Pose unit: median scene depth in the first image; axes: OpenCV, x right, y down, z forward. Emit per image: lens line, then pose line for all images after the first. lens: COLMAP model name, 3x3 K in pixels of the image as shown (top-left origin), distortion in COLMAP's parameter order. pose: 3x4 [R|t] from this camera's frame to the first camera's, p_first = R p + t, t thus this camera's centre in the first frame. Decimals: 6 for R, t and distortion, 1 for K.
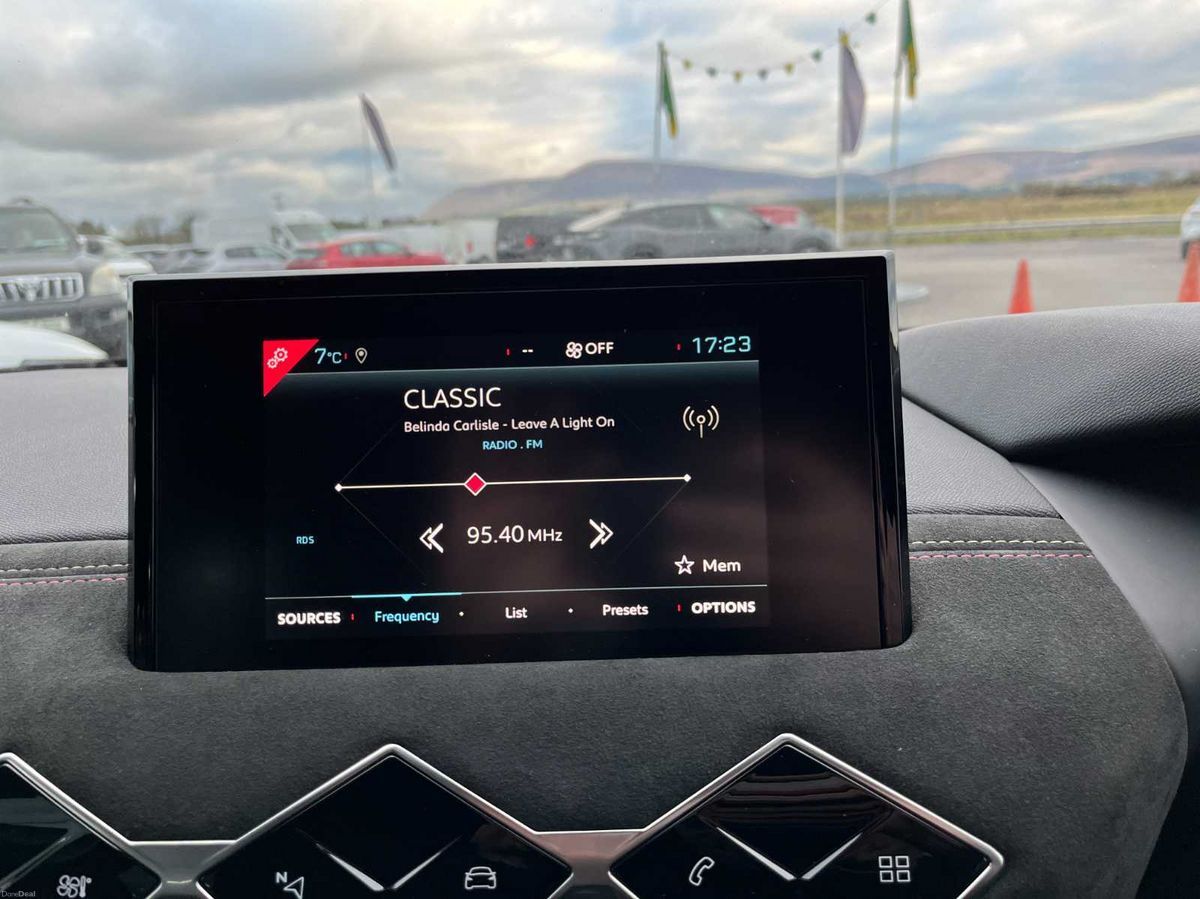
lens RADIAL K [[910.5, 0, 600.0], [0, 910.5, 449.5], [0, 0, 1]] dist [0.051716, -0.089355]
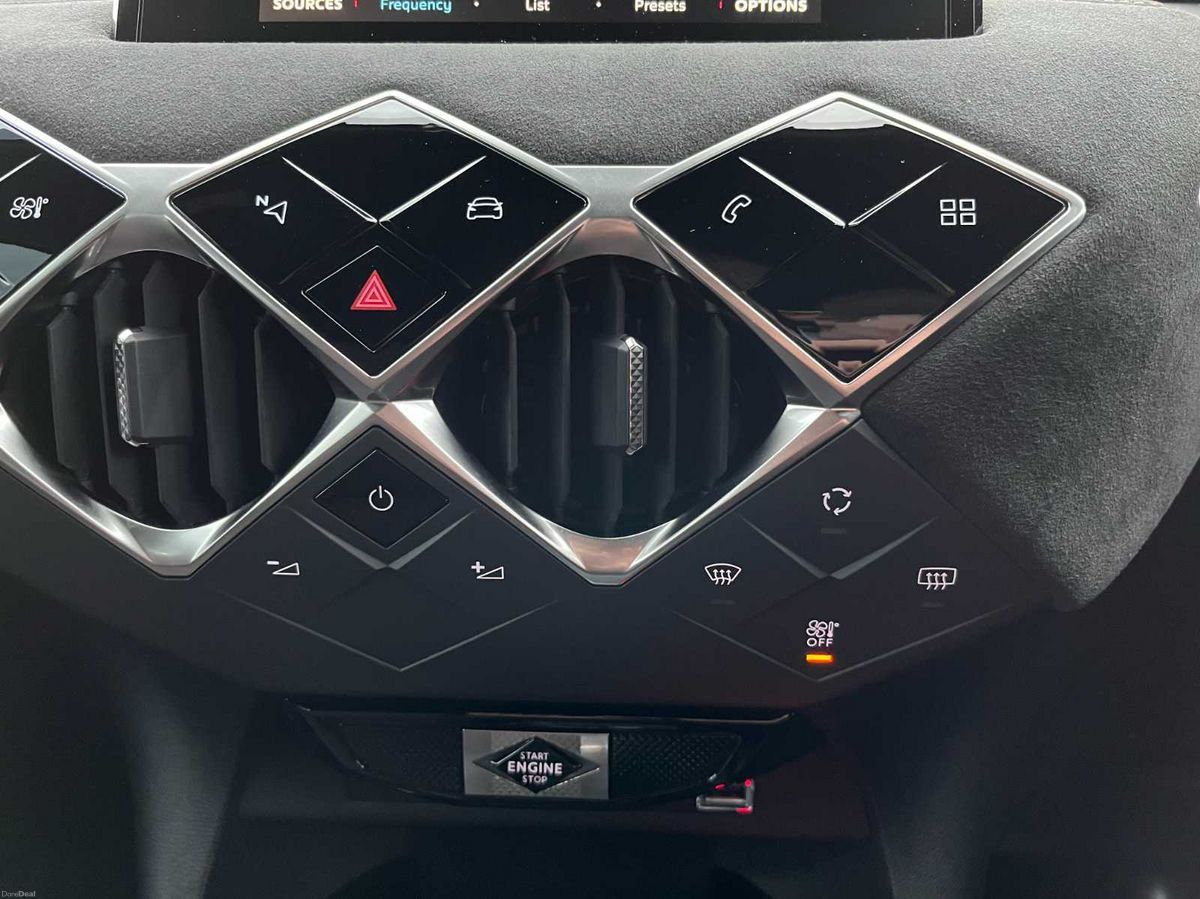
lens RADIAL K [[917.2, 0, 600.0], [0, 917.2, 449.5], [0, 0, 1]] dist [-0.008250, -0.007139]
pose [[0.998644, 0.048400, -0.019172, 0.007177], [-0.048249, 0.998801, 0.008232, 0.601236], [0.019548, -0.007296, 0.999782, 0.104421]]
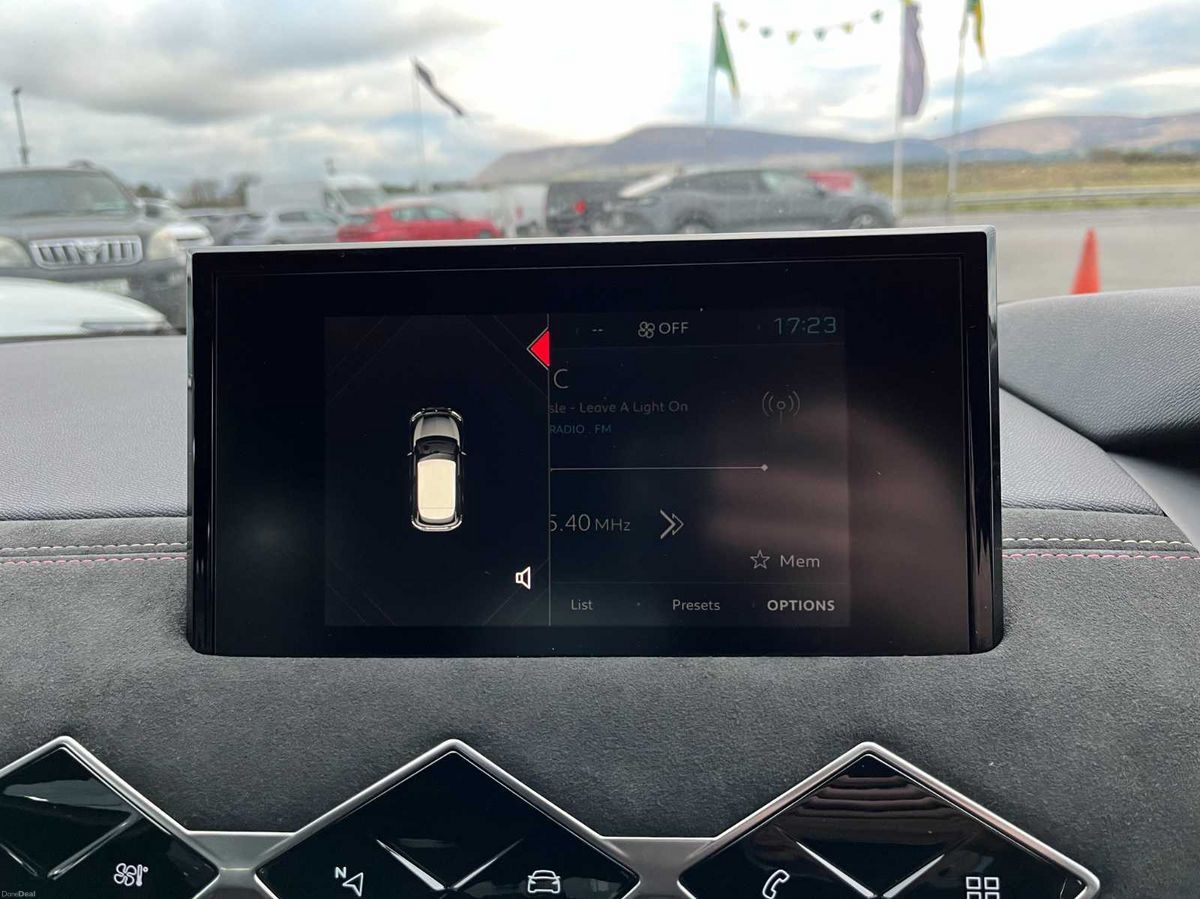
lens RADIAL K [[910.5, 0, 600.0], [0, 910.5, 449.5], [0, 0, 1]] dist [0.051716, -0.089355]
pose [[0.998599, 0.017849, -0.049806, -0.027933], [-0.016083, 0.999235, 0.035648, -0.018537], [0.050404, -0.034797, 0.998123, 0.051088]]
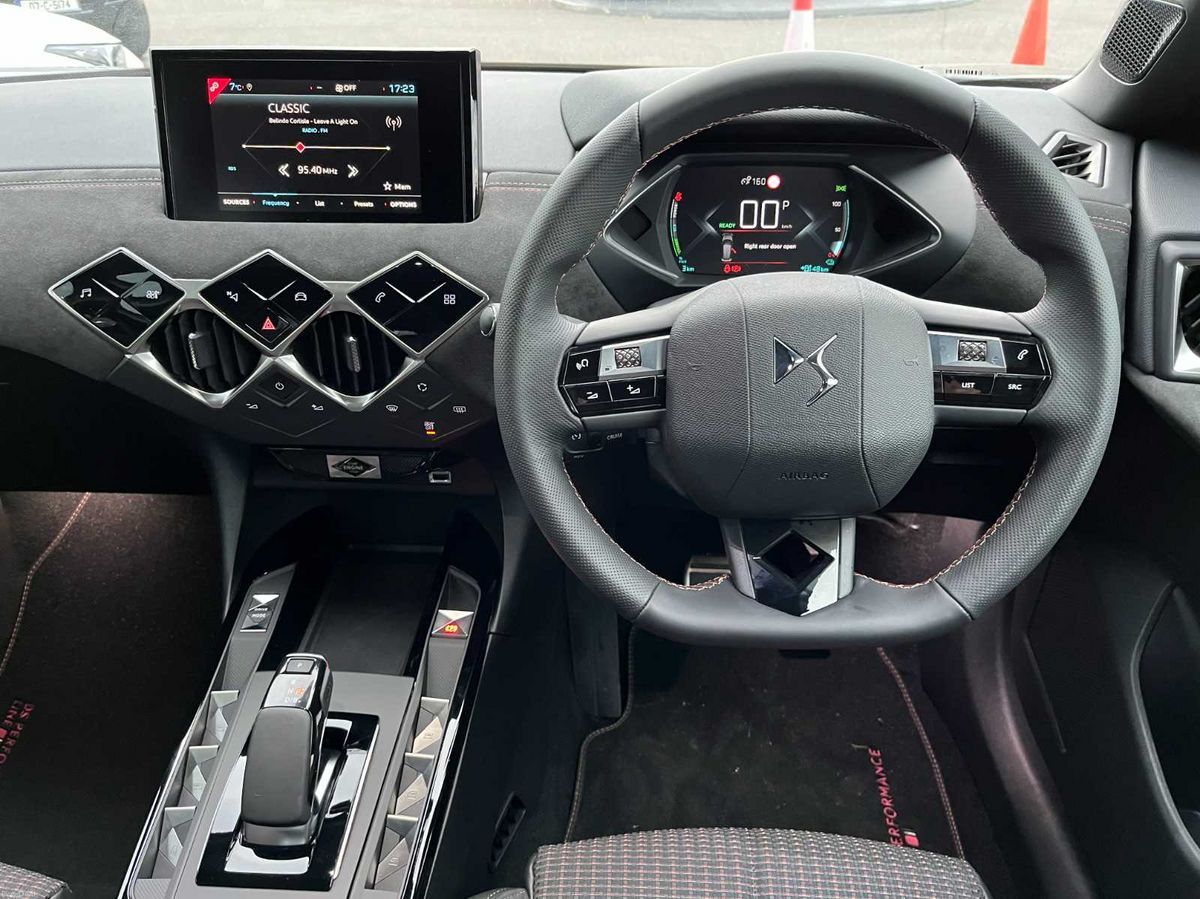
lens RADIAL K [[910.5, 0, 600.0], [0, 910.5, 449.5], [0, 0, 1]] dist [0.051716, -0.089355]
pose [[0.998432, 0.049606, -0.025953, 0.751245], [-0.039204, 0.950435, 0.308441, 0.019261], [0.039967, -0.306940, 0.950889, -1.498921]]
